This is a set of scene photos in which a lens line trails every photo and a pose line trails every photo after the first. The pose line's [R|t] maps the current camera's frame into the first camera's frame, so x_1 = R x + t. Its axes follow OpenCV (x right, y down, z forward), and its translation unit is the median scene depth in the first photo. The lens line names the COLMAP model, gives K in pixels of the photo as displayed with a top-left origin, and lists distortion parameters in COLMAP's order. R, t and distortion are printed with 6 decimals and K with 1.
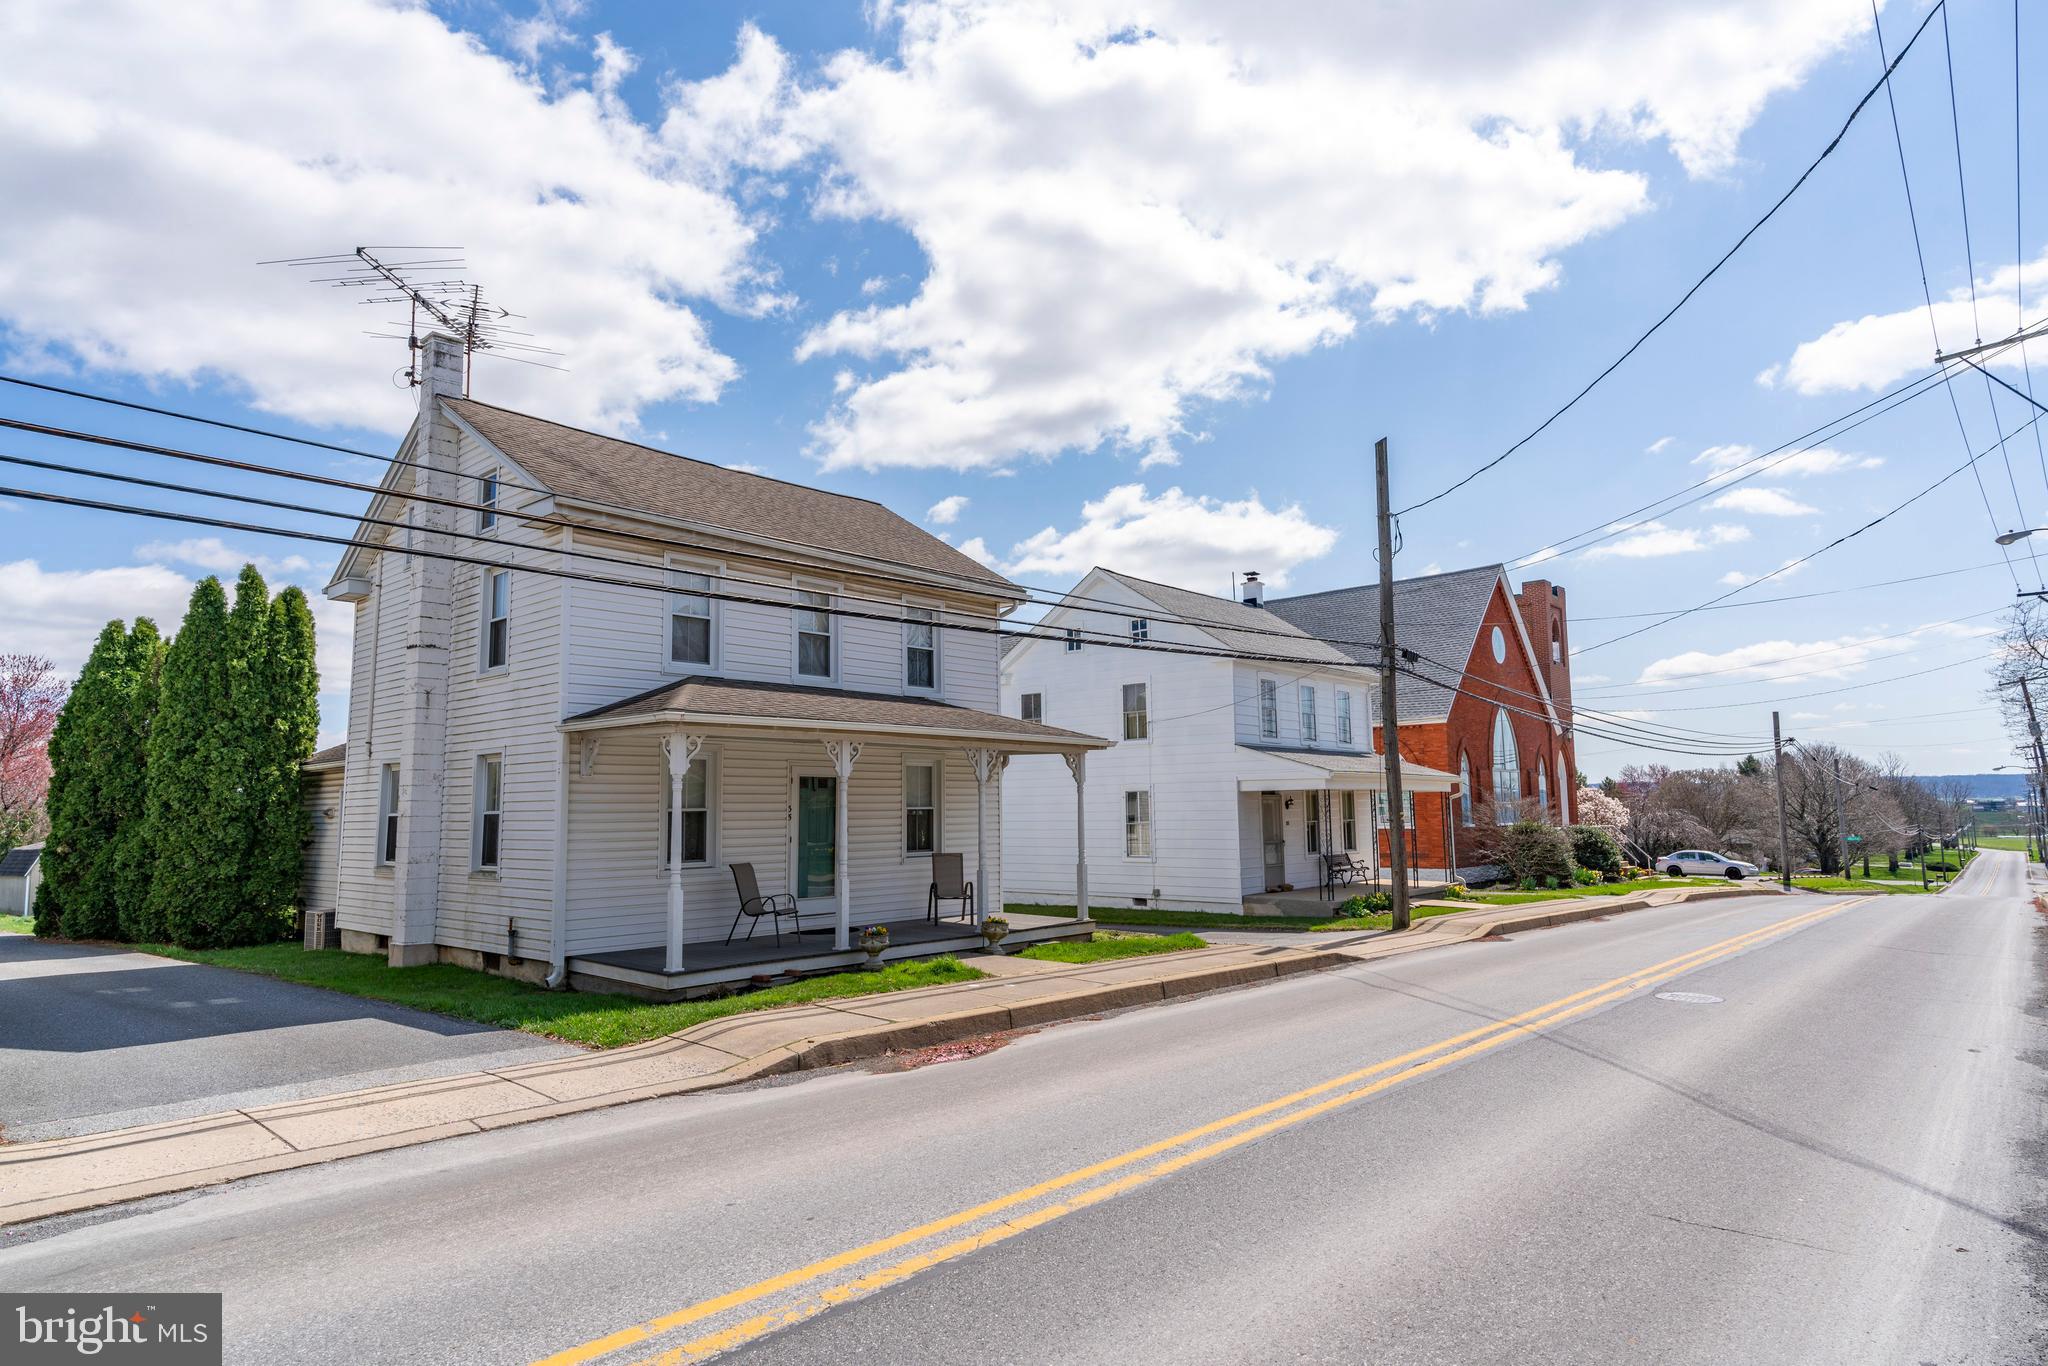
lens RADIAL K [[1093.0, 0, 1024.0], [0, 1093.0, 683.0], [0, 0, 1]] dist [0.010892, -0.000350]
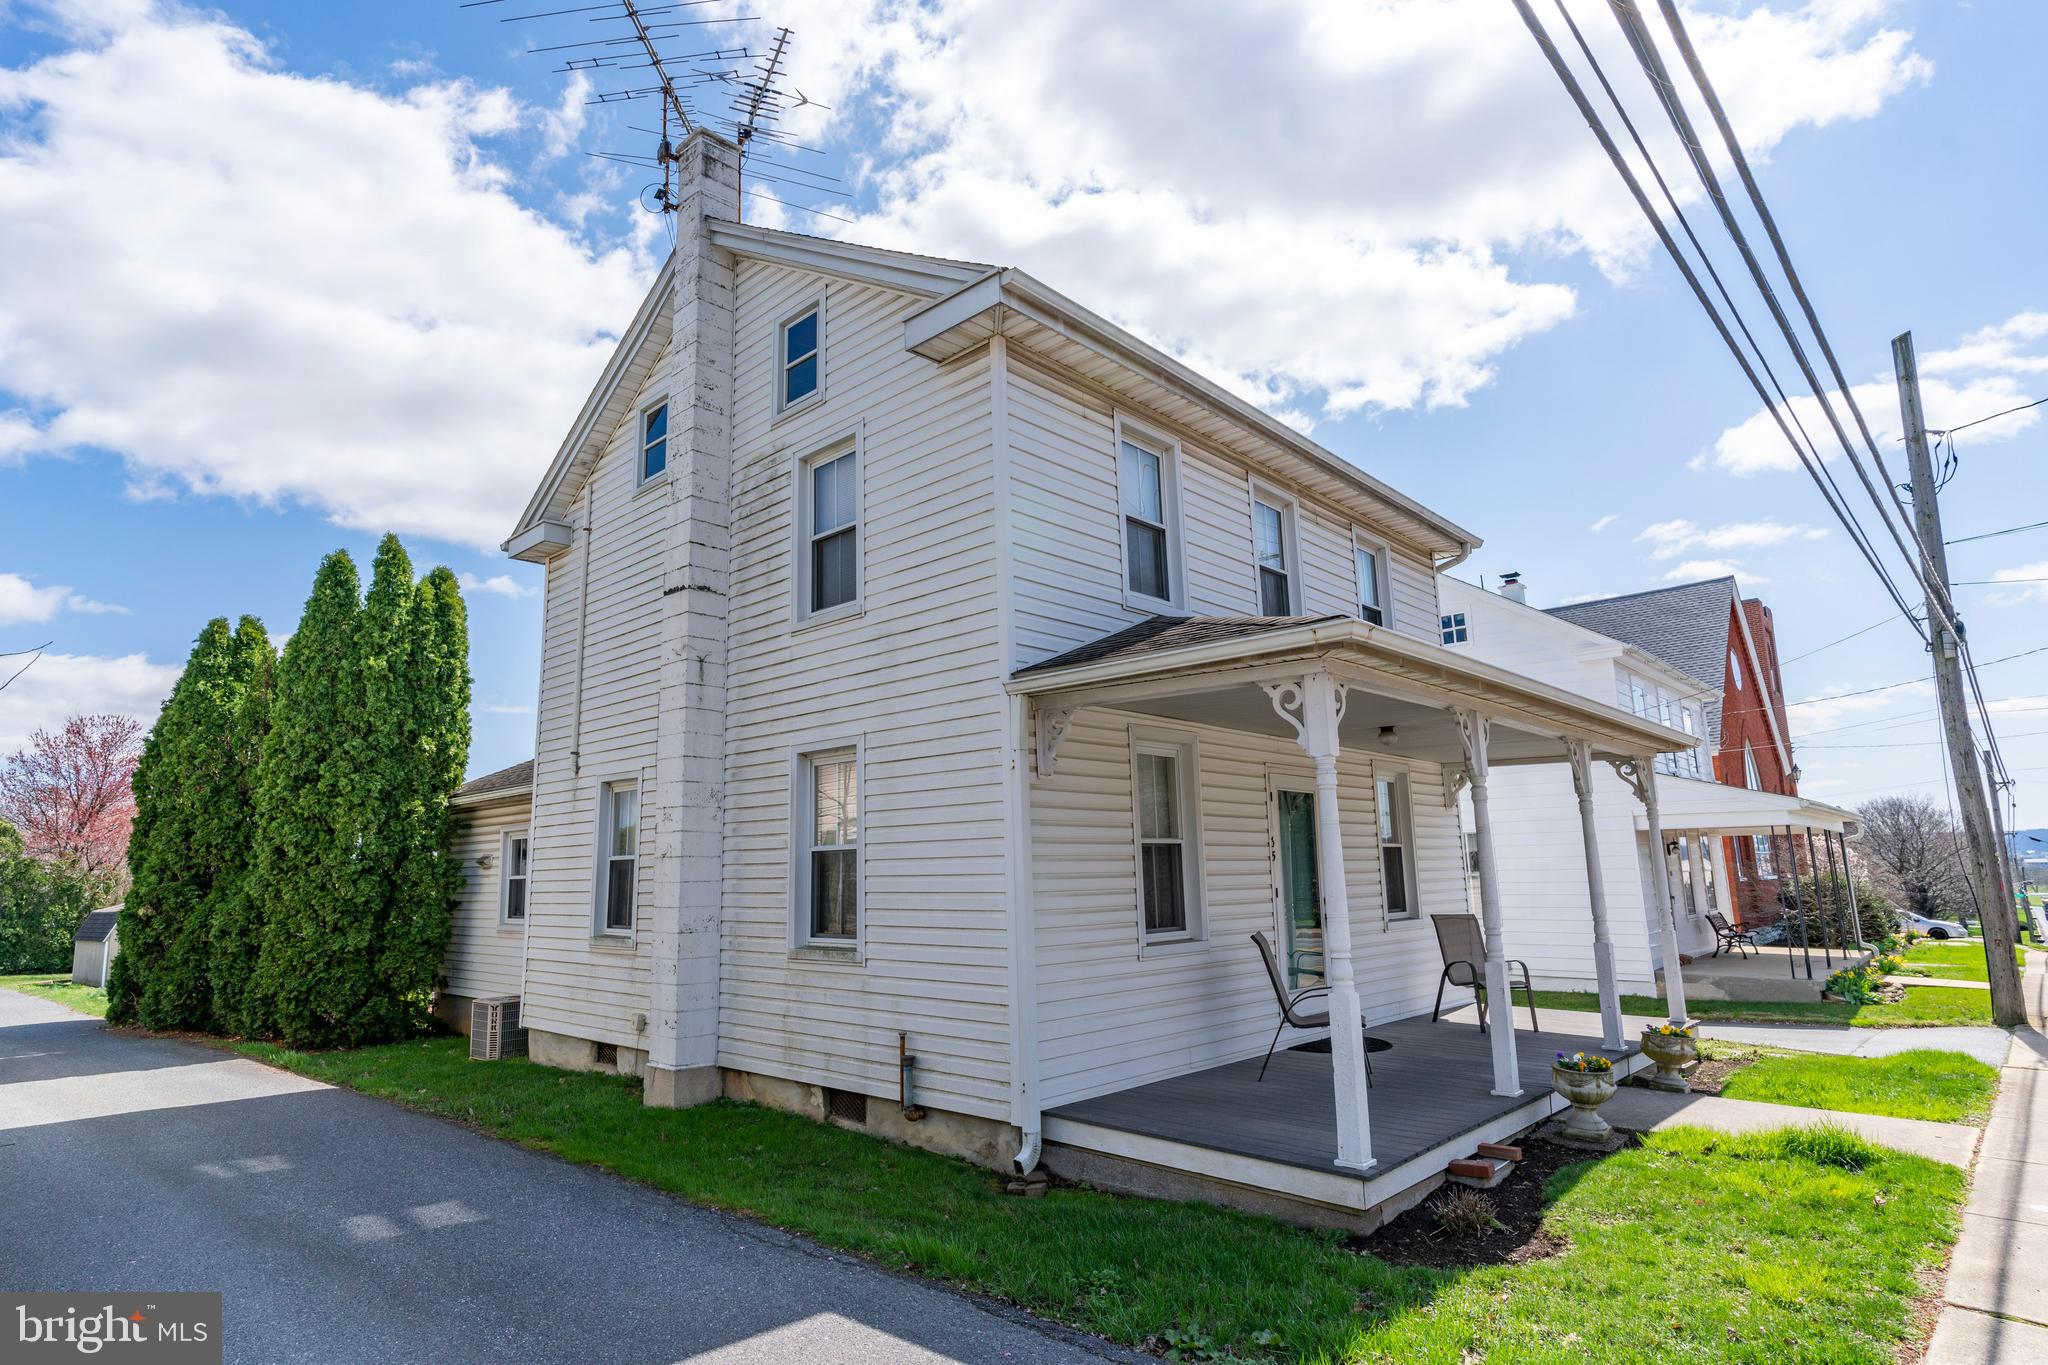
lens RADIAL K [[1093.3, 0, 1024.0], [0, 1093.3, 682.5], [0, 0, 1]] dist [0.000523, 0.000298]
pose [[0.998942, -0.012570, -0.044239, -0.251282], [0.010129, 0.998436, -0.054973, 0.044318], [0.044861, 0.054467, 0.997507, 0.289078]]
